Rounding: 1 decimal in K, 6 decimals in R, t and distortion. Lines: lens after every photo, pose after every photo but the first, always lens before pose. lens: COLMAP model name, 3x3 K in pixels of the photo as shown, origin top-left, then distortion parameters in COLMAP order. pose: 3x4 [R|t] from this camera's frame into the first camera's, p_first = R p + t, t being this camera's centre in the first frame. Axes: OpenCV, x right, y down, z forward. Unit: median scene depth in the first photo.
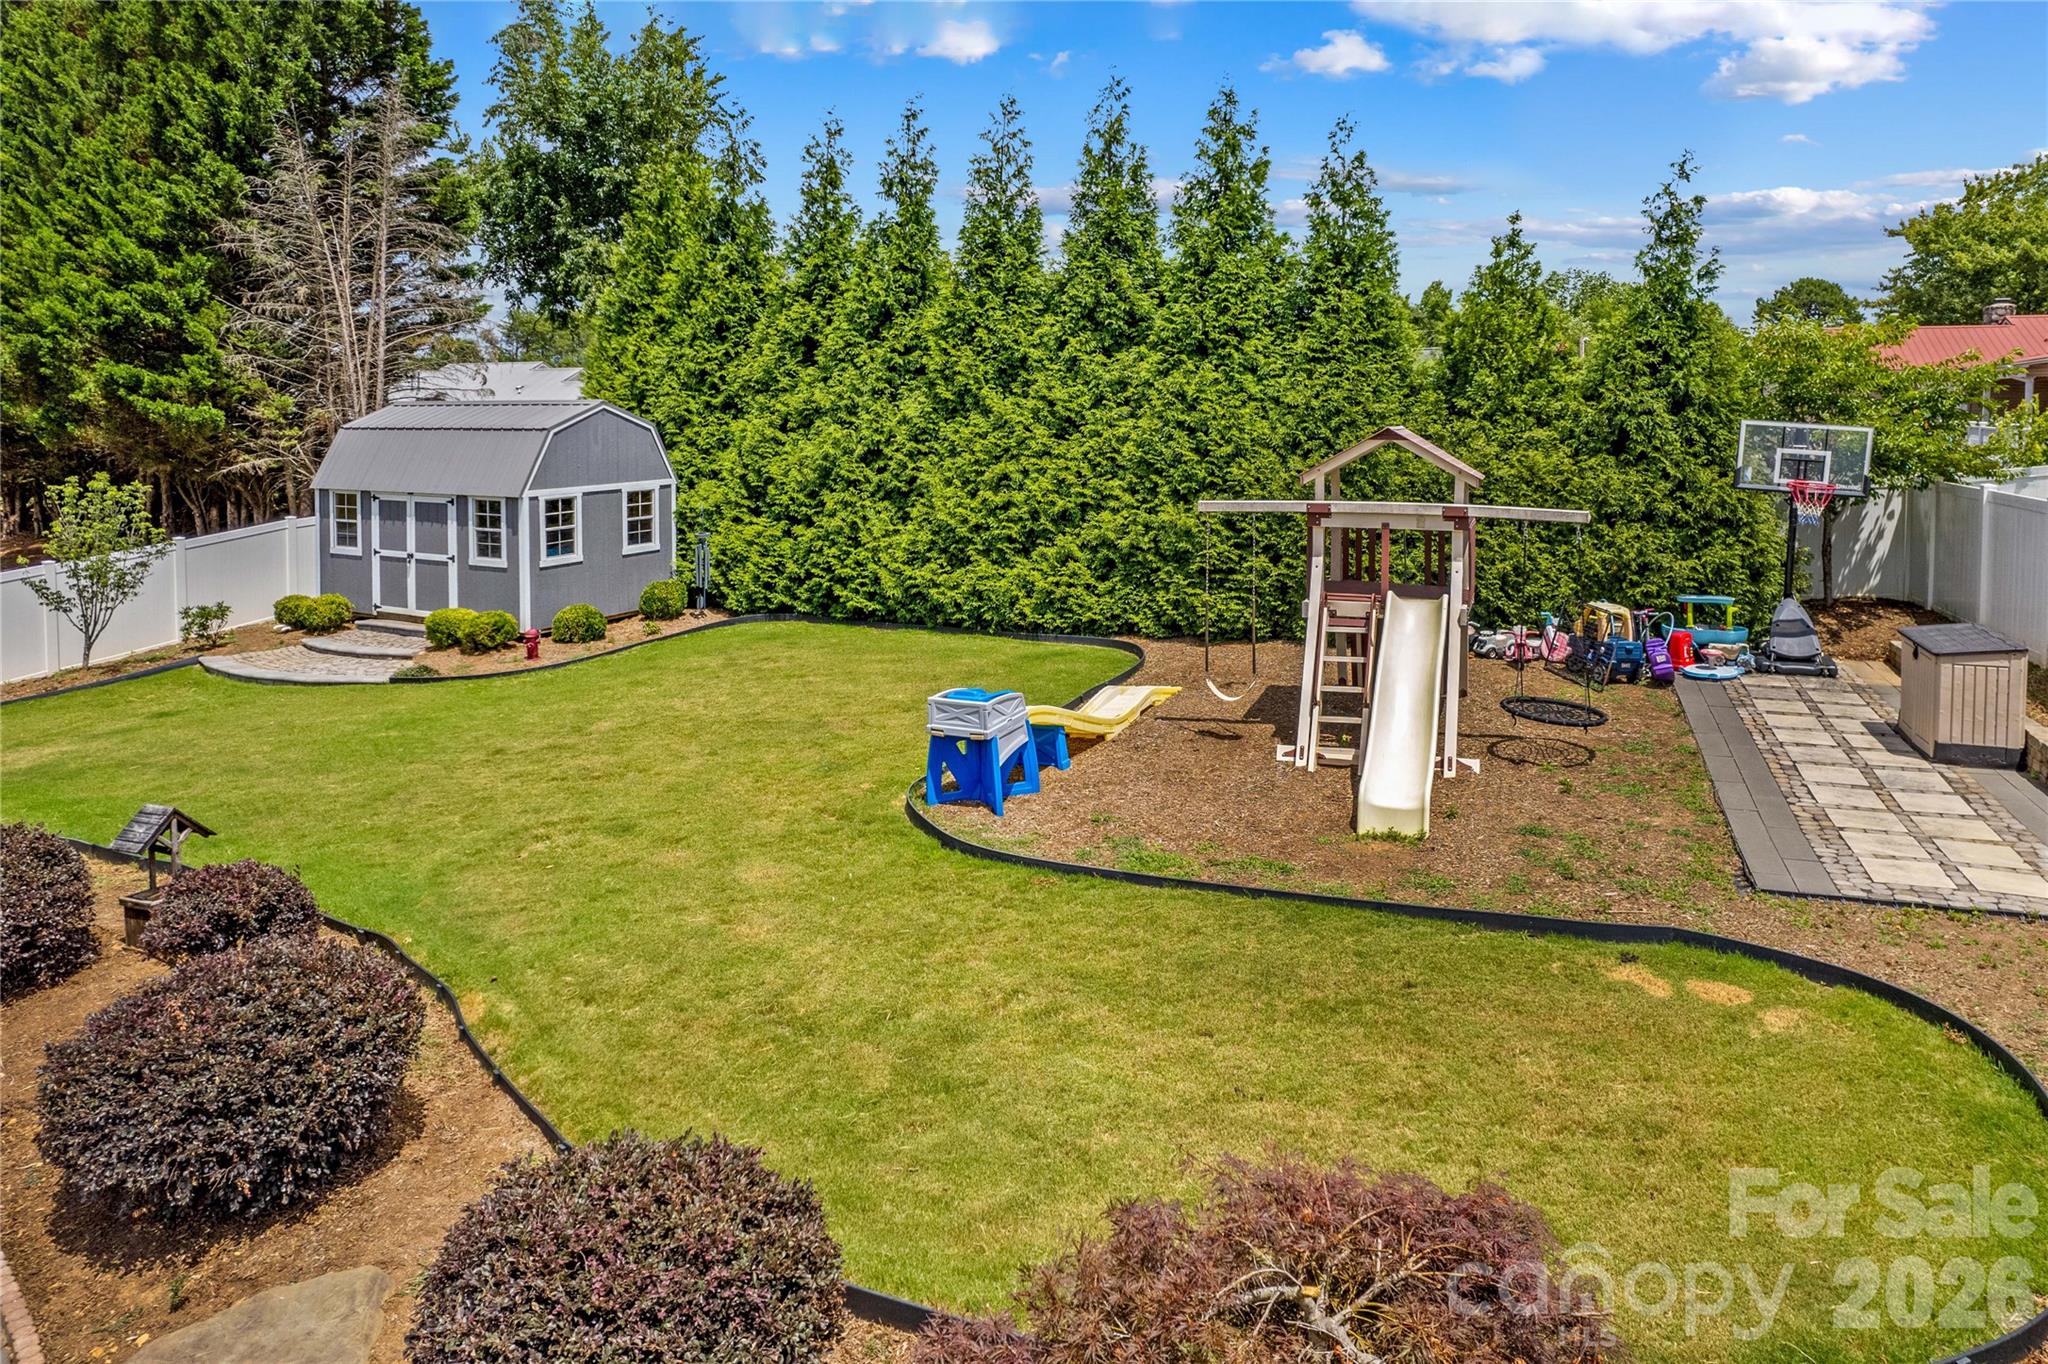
lens RADIAL K [[1397.7, 0, 1029.3], [0, 1397.7, 407.0], [0, 0, 1]] dist [-0.047716, 0.047968]
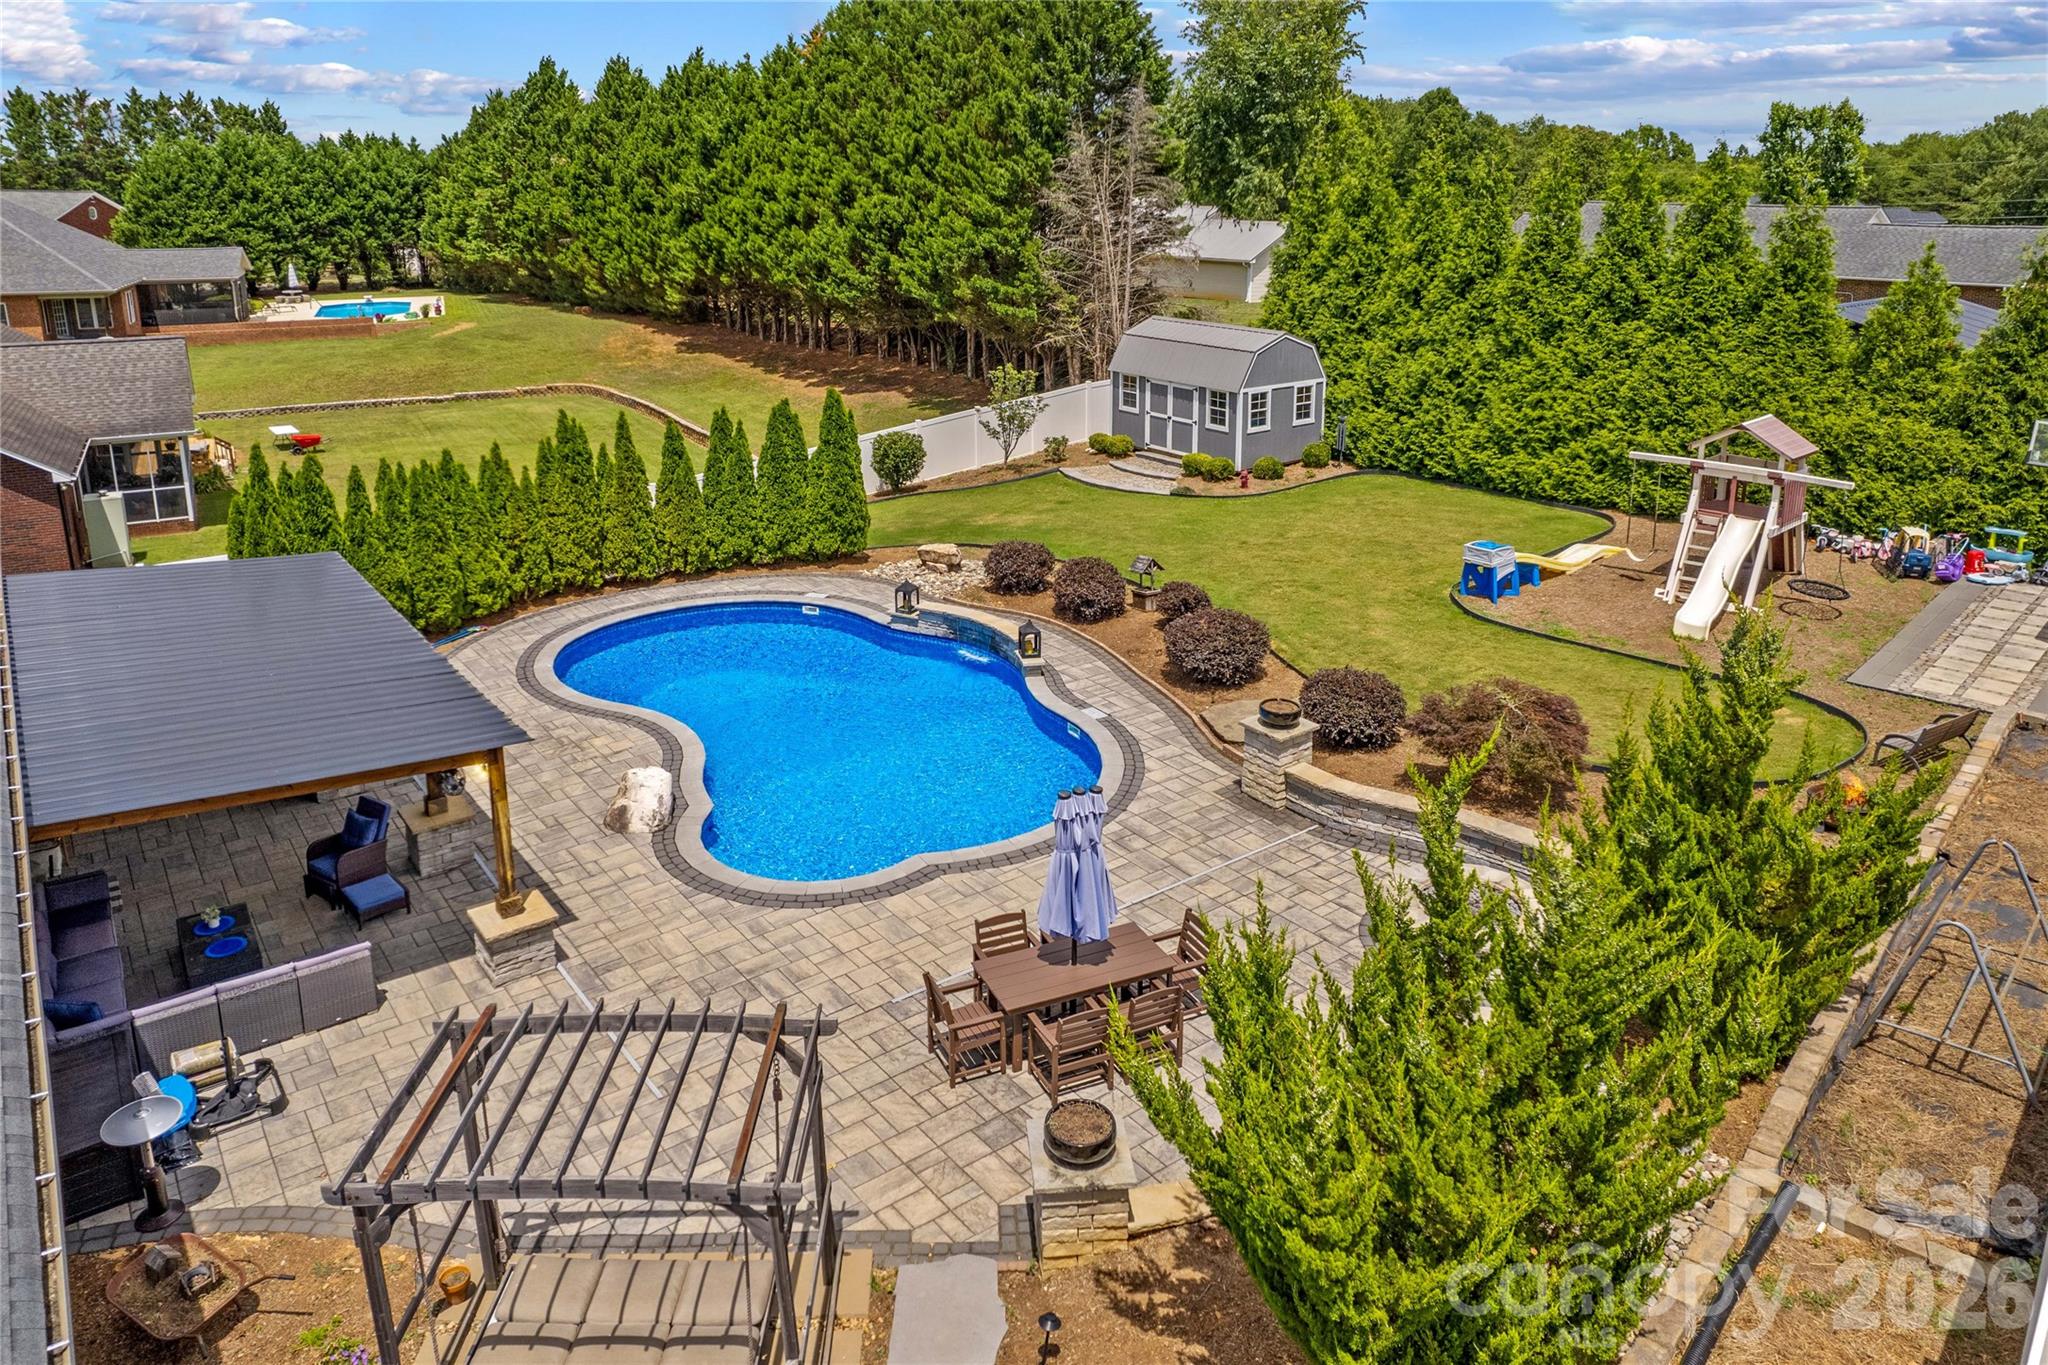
lens RADIAL K [[1397.7, 0, 1029.3], [0, 1397.7, 407.5], [0, 0, 1]] dist [-0.047716, 0.047968]
pose [[0.911367, 0.075233, -0.404660, 0.087242], [-0.013525, 0.988096, 0.153241, -0.164742], [0.411372, -0.134186, 0.901536, -0.607993]]
